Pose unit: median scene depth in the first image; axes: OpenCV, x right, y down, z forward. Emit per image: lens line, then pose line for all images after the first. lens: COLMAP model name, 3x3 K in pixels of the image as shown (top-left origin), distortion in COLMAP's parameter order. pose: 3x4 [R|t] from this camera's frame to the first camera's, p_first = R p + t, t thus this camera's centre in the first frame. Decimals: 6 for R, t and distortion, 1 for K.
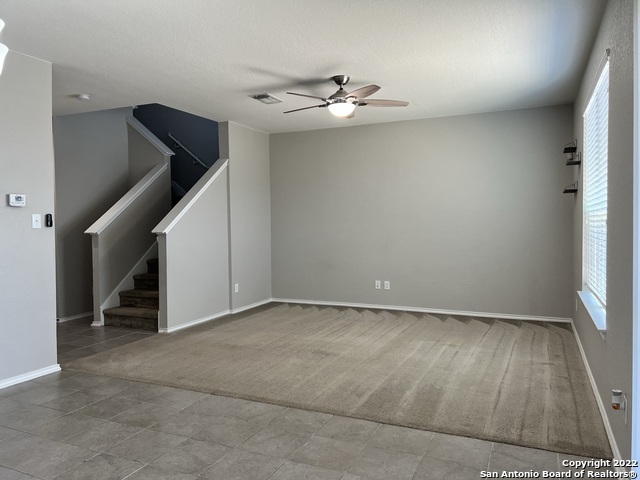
lens RADIAL K [[480.7, 0, 320.0], [0, 480.7, 240.0], [0, 0, 1]] dist [0.059546, -0.000496]
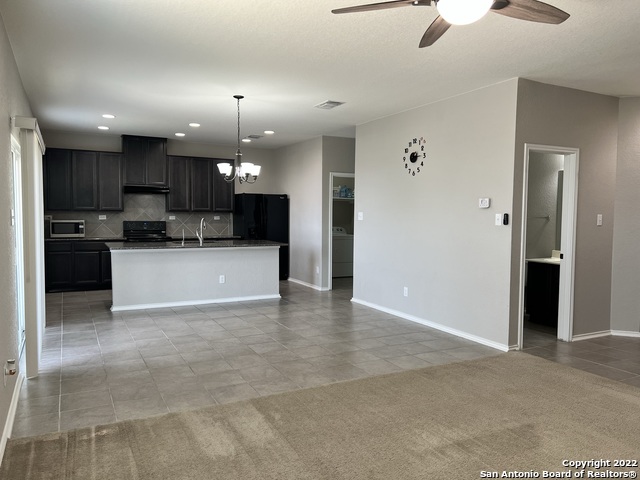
lens RADIAL K [[490.6, 0, 320.0], [0, 490.6, 240.0], [0, 0, 1]] dist [0.049935, -0.002536]
pose [[-0.623418, 0.049033, -0.780349, 0.863591], [-0.030821, 0.995715, 0.087188, -0.107651], [0.781281, 0.078406, -0.619236, 1.882646]]
